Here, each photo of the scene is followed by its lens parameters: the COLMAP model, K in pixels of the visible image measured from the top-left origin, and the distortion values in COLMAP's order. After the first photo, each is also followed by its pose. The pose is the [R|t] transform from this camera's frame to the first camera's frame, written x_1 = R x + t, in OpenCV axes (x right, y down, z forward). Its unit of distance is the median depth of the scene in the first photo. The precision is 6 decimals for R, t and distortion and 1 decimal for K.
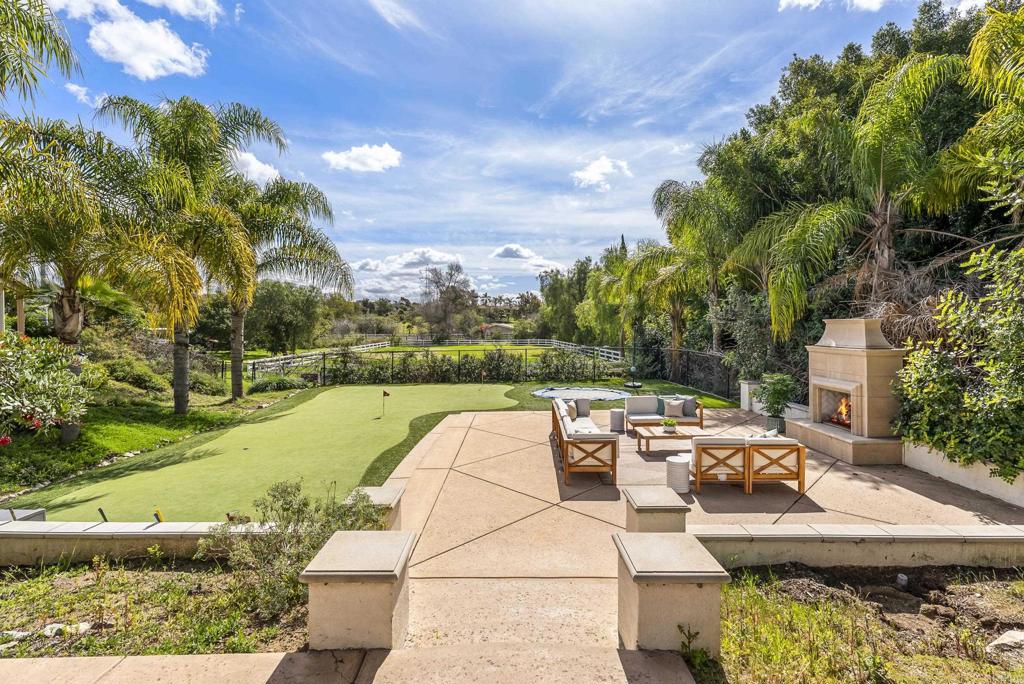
lens RADIAL K [[473.5, 0, 512.2], [0, 473.5, 332.7], [0, 0, 1]] dist [0.000455, 0.000155]
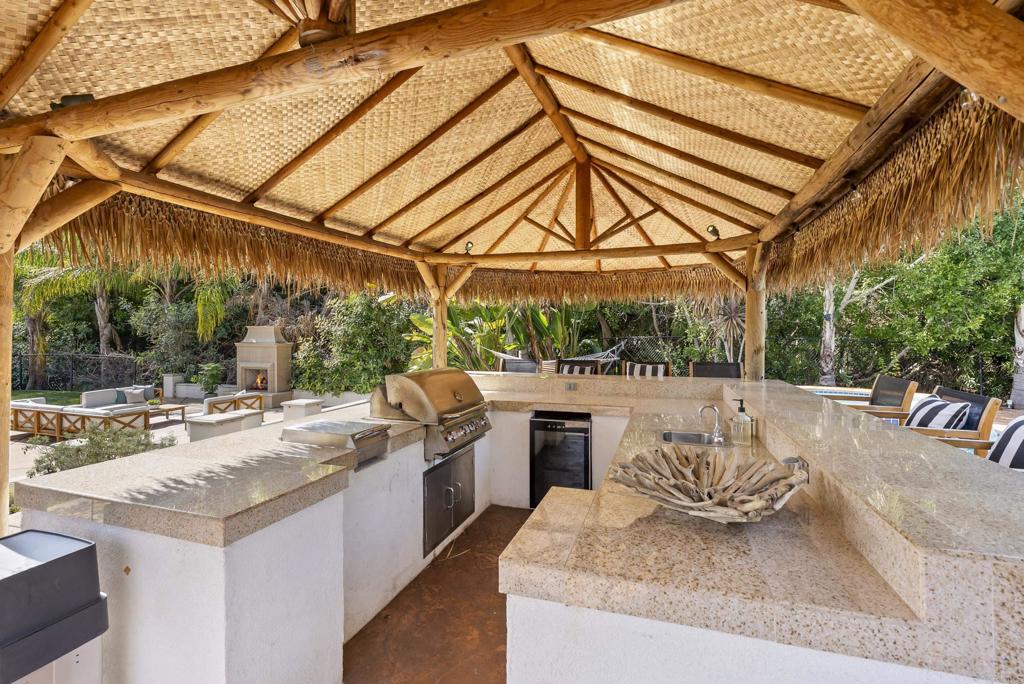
lens RADIAL K [[473.5, 0, 512.2], [0, 473.5, 332.7], [0, 0, 1]] dist [0.000455, 0.000155]
pose [[0.298284, 0.002445, 0.954474, -0.708813], [0.007614, 0.999959, -0.004941, 0.008902], [-0.954447, 0.008741, 0.298253, -0.400708]]
